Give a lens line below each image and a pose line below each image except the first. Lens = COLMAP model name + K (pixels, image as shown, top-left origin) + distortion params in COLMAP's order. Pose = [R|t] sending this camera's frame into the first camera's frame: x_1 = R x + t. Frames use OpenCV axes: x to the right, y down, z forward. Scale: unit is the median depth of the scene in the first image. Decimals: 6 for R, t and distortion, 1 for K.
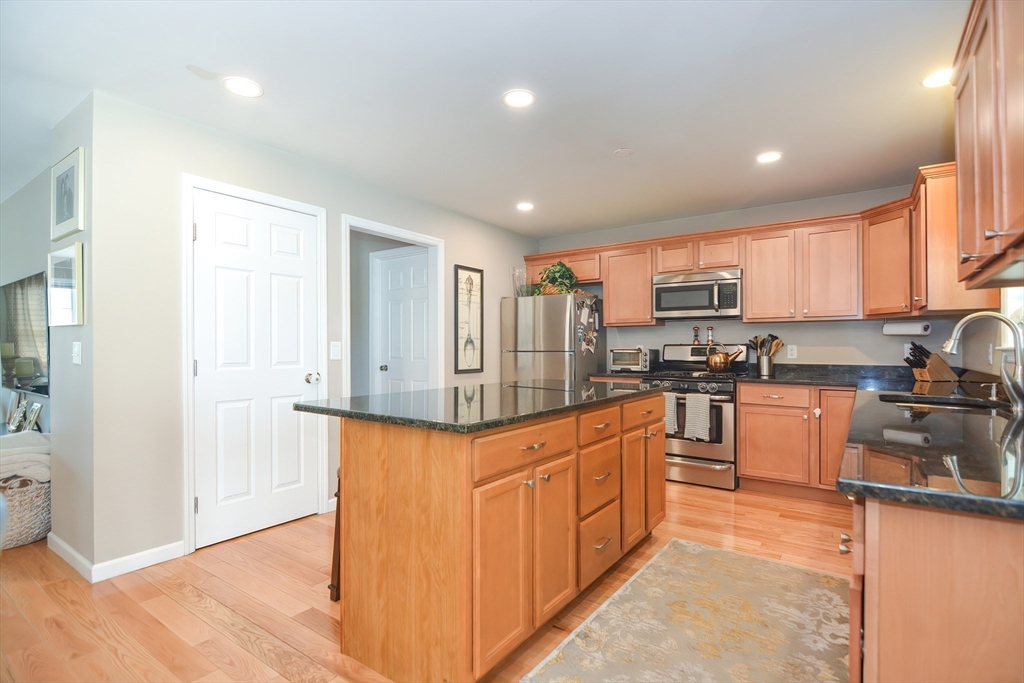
lens RADIAL K [[500.2, 0, 507.5], [0, 500.2, 344.8], [0, 0, 1]] dist [0.004768, -0.011161]
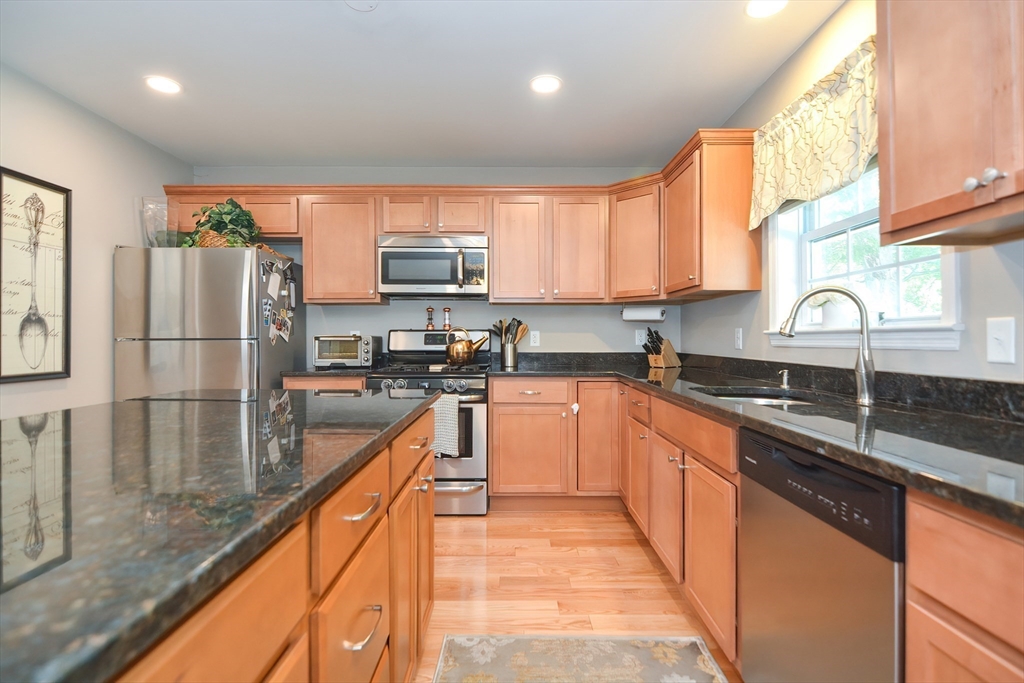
lens RADIAL K [[500.2, 0, 518.3], [0, 500.2, 337.4], [0, 0, 1]] dist [0.004768, -0.011161]
pose [[0.805846, 0.000401, 0.592125, 0.024314], [-0.002228, 0.999995, 0.002355, 0.009179], [-0.592121, -0.003217, 0.805843, 0.294580]]
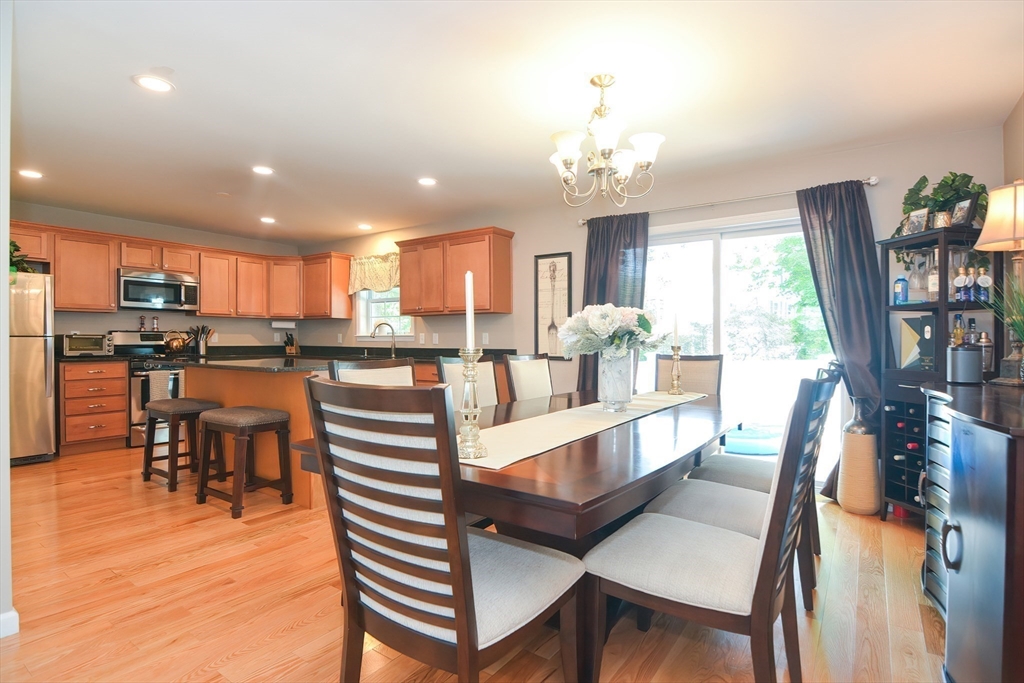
lens RADIAL K [[500.2, 0, 523.8], [0, 500.2, 341.9], [0, 0, 1]] dist [0.004768, -0.011161]
pose [[-0.019568, -0.004293, 0.999799, -0.847786], [-0.009555, 0.999946, 0.004107, 0.011656], [-0.999763, -0.009472, -0.019608, 0.129271]]
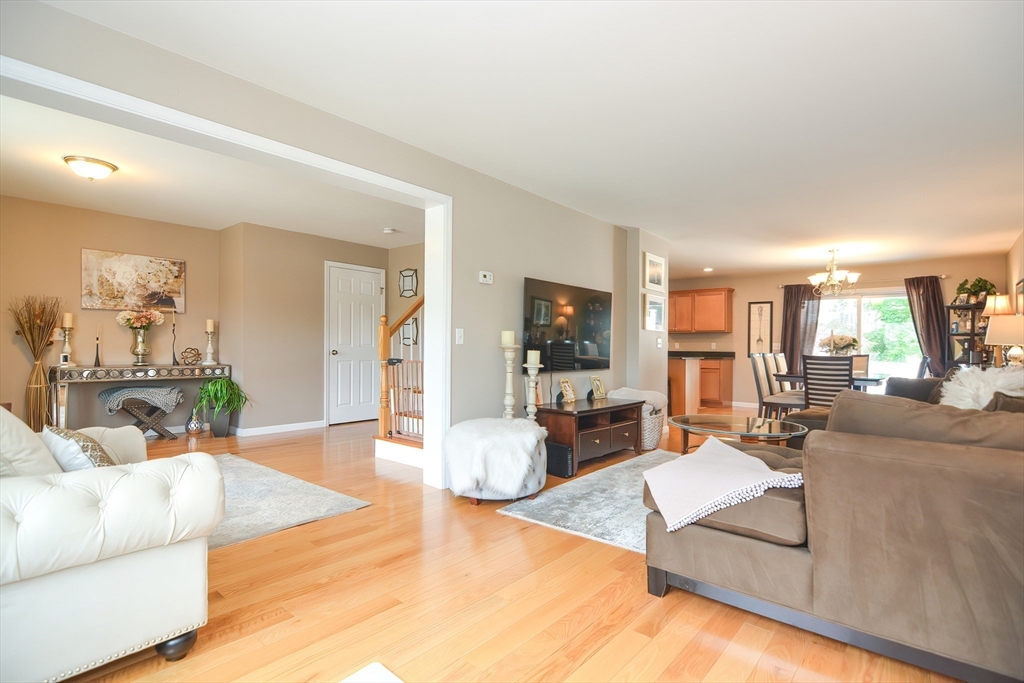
lens RADIAL K [[500.2, 0, 513.8], [0, 500.2, 351.5], [0, 0, 1]] dist [0.004768, -0.011161]
pose [[0.079622, -0.008124, 0.996792, -1.837693], [-0.017454, 0.999802, 0.009543, 0.025930], [-0.996672, -0.018158, 0.079465, 0.851641]]
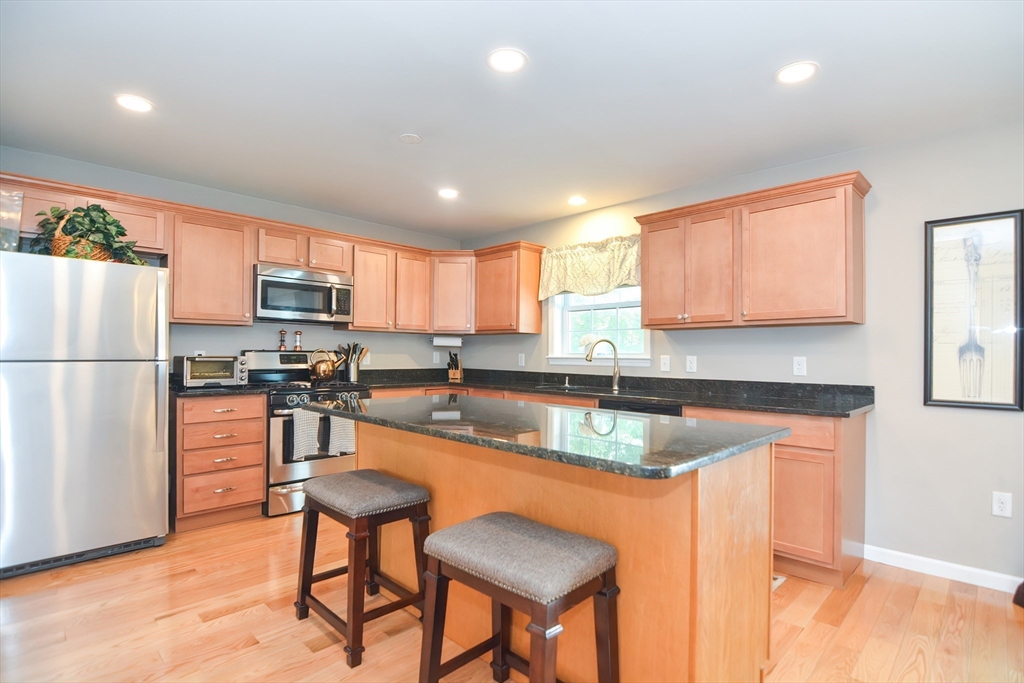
lens RADIAL K [[500.2, 0, 532.8], [0, 500.2, 350.9], [0, 0, 1]] dist [0.004768, -0.011161]
pose [[0.136159, 0.008008, 0.990655, -0.441658], [-0.015313, 0.999865, -0.005978, -0.001842], [-0.990569, -0.014356, 0.136263, 0.466360]]
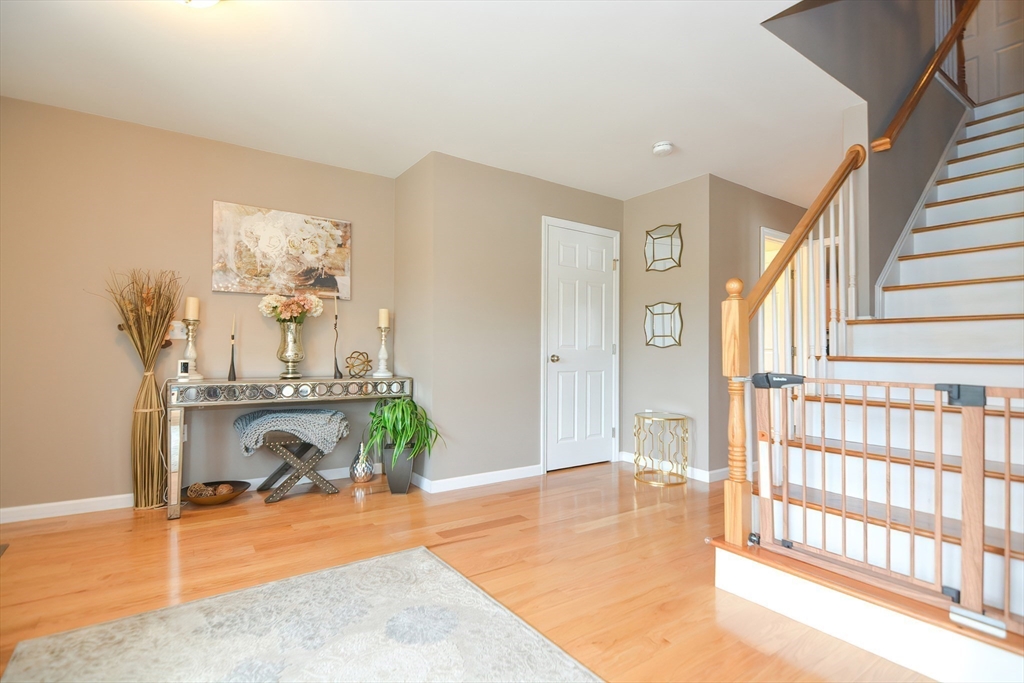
lens RADIAL K [[500.2, 0, 509.5], [0, 500.2, 346.5], [0, 0, 1]] dist [0.004768, -0.011161]
pose [[0.339907, 0.012194, 0.940380, -1.350144], [-0.015266, 0.999856, -0.007447, 0.037523], [-0.940335, -0.011825, 0.340044, 1.238321]]
